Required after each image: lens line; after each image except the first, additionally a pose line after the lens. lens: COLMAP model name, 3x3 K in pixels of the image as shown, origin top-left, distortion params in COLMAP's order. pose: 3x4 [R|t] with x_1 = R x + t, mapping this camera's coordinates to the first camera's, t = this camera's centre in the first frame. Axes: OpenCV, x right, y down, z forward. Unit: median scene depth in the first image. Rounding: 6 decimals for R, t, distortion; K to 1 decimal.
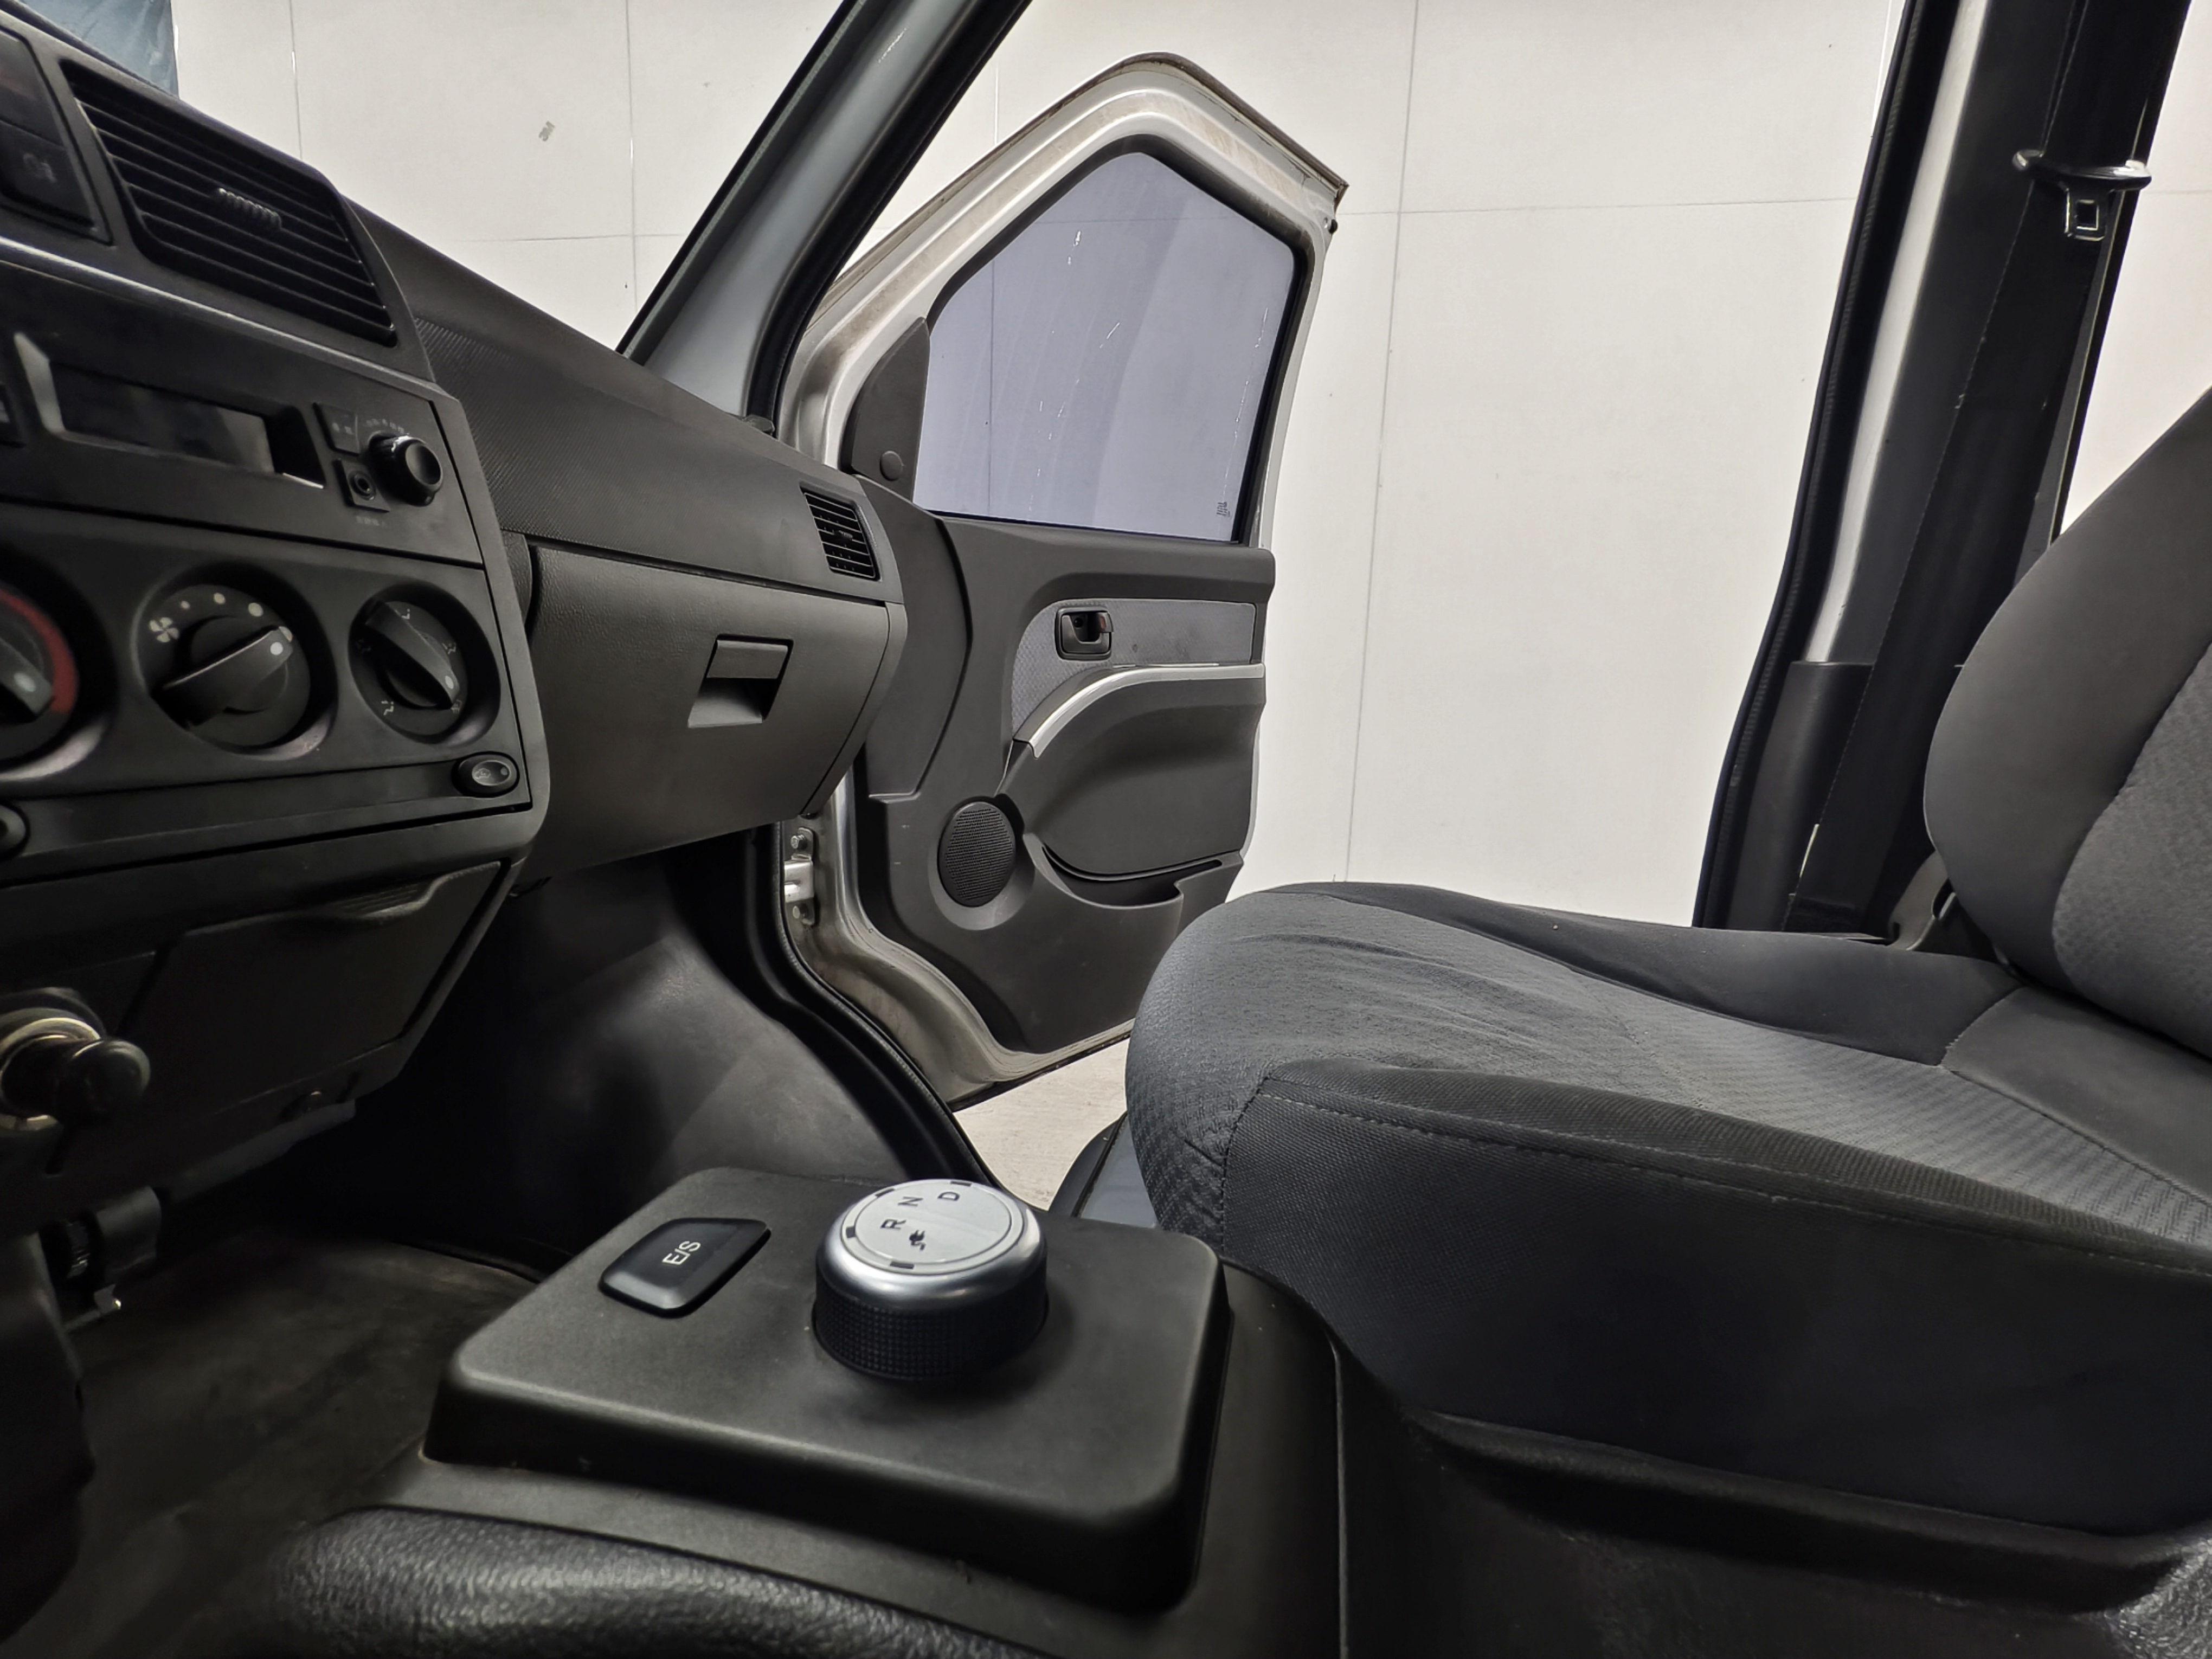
lens RADIAL K [[965.5, 0, 1106.0], [0, 965.5, 829.5], [0, 0, 1]] dist [0.000640, -0.000018]
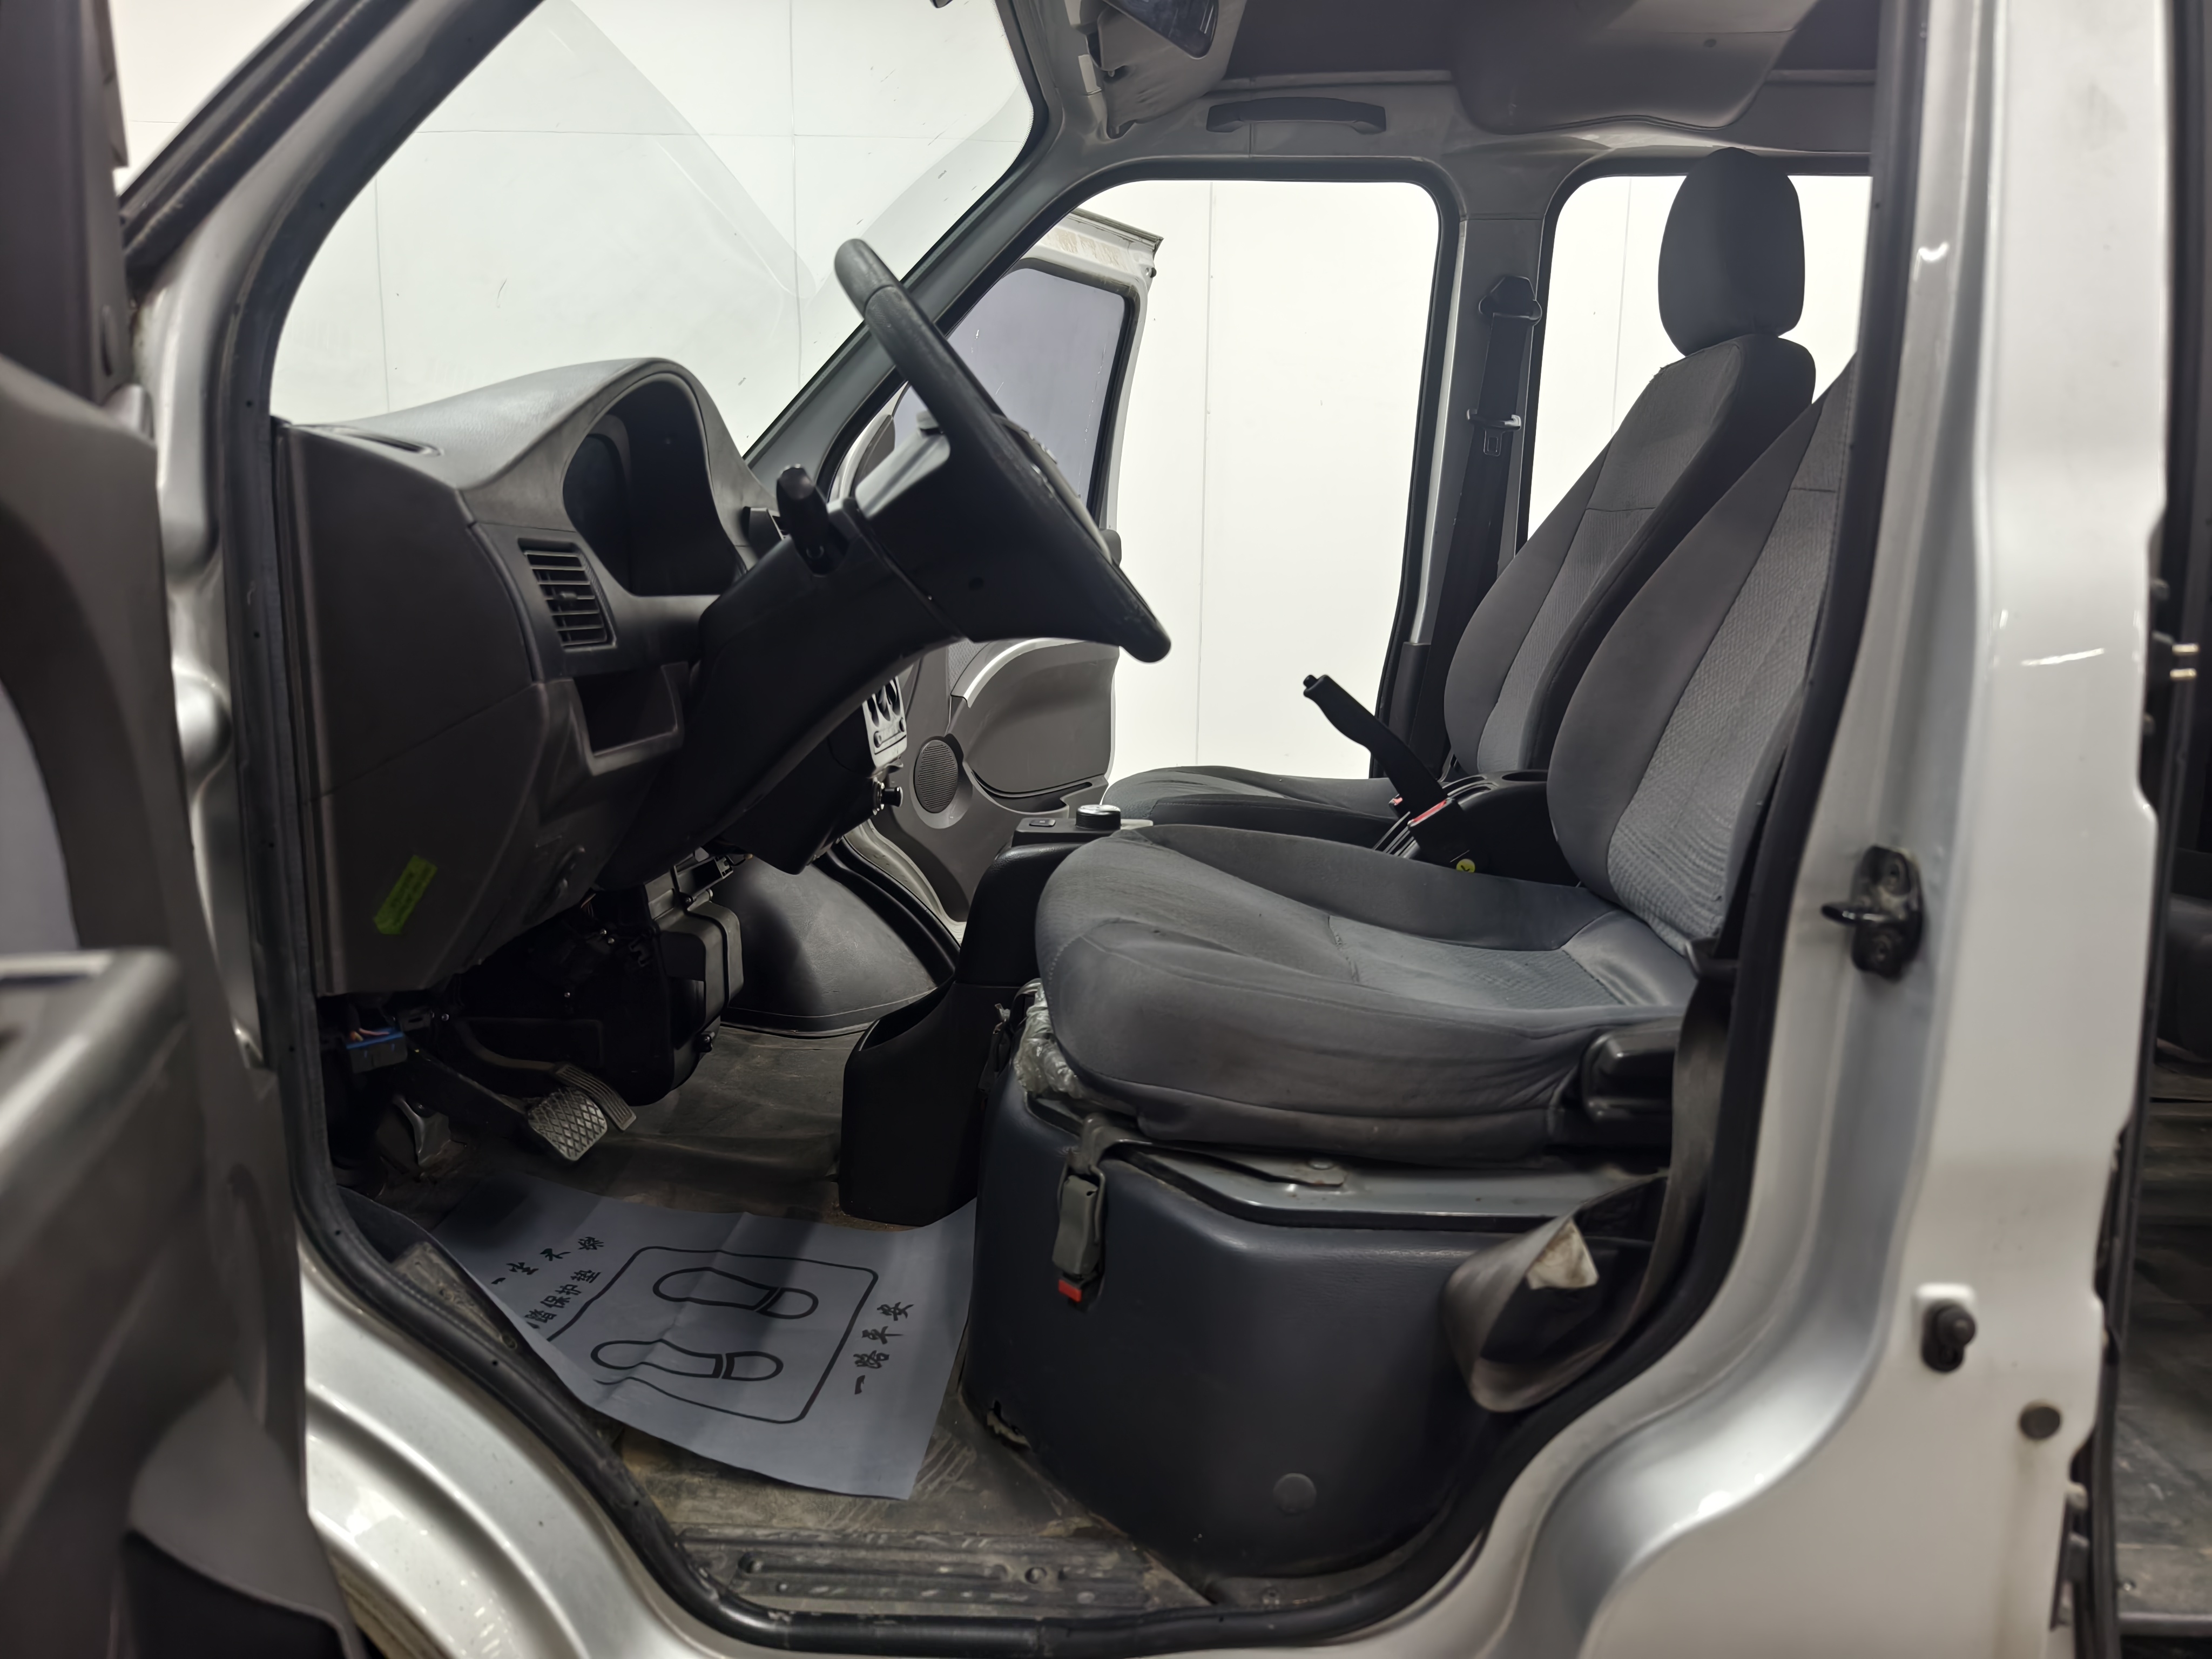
lens RADIAL K [[1426.5, 0, 1106.0], [0, 1426.5, 829.5], [0, 0, 1]] dist [0.024664, -0.027263]
pose [[0.983052, -0.056731, 0.174326, -0.242064], [0.052521, 0.998208, 0.028676, 0.053122], [-0.175640, -0.019035, 0.984270, -1.063334]]
